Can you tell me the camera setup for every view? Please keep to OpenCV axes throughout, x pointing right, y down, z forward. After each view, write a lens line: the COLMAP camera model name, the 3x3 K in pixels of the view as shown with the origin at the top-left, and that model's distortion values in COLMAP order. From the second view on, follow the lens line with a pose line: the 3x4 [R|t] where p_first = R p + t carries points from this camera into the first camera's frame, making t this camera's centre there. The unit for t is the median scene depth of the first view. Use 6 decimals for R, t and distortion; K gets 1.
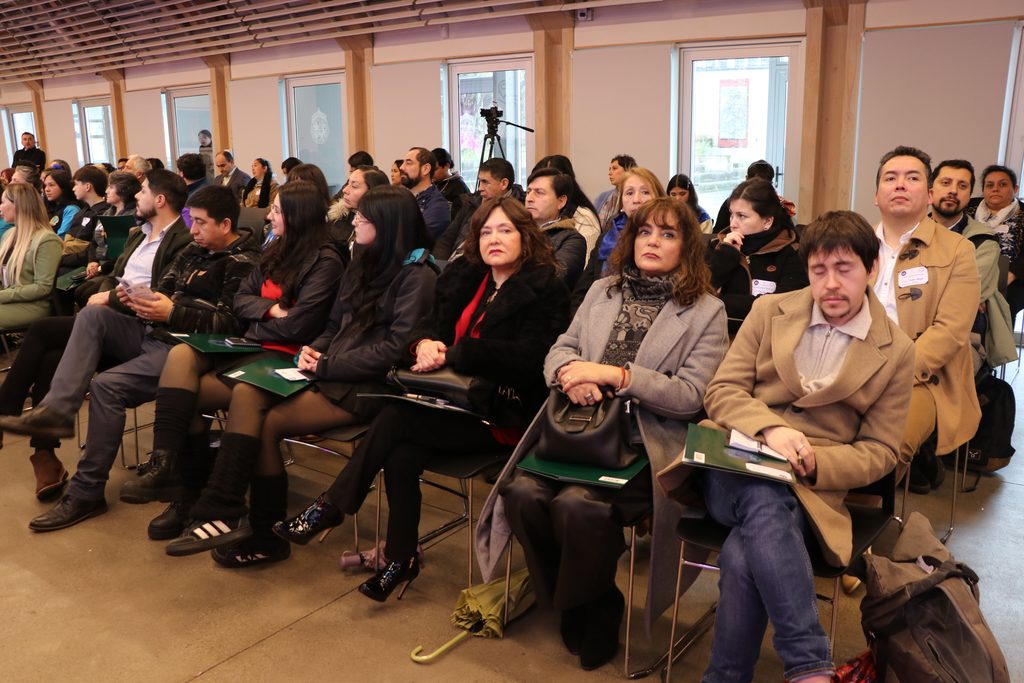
lens RADIAL K [[899.6, 0, 510.3], [0, 899.6, 380.5], [0, 0, 1]] dist [-0.171333, 0.194832]
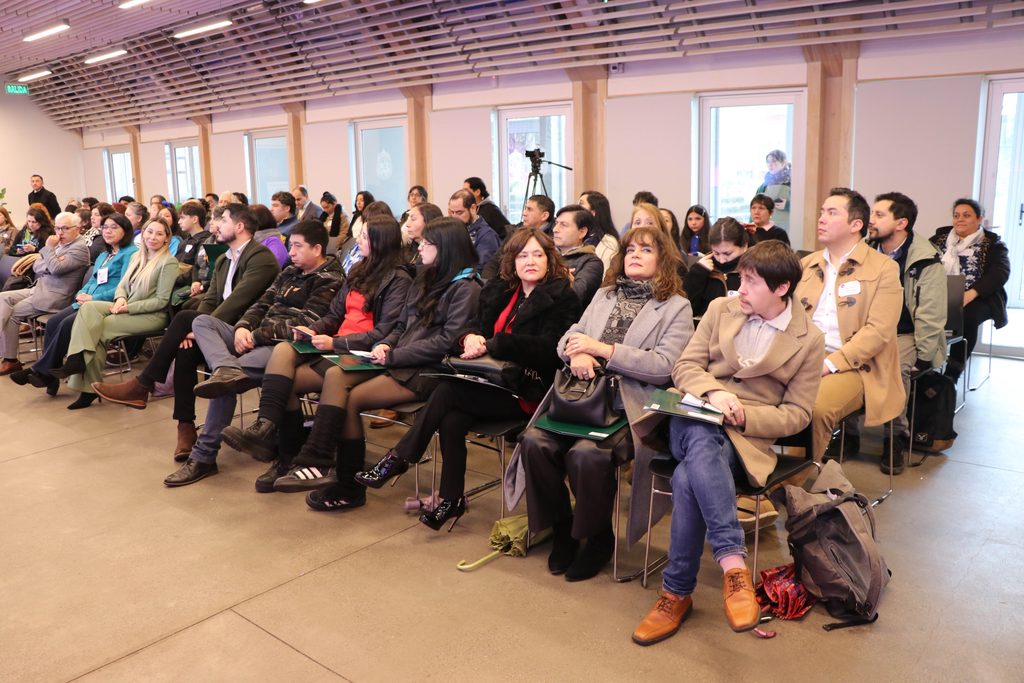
lens RADIAL K [[899.6, 0, 510.3], [0, 899.6, 380.5], [0, 0, 1]] dist [-0.171333, 0.194832]
pose [[0.998103, 0.006317, -0.061237, 0.042615], [-0.008281, 0.999458, -0.031876, 0.060034], [0.061002, 0.032322, 0.997614, -0.304374]]
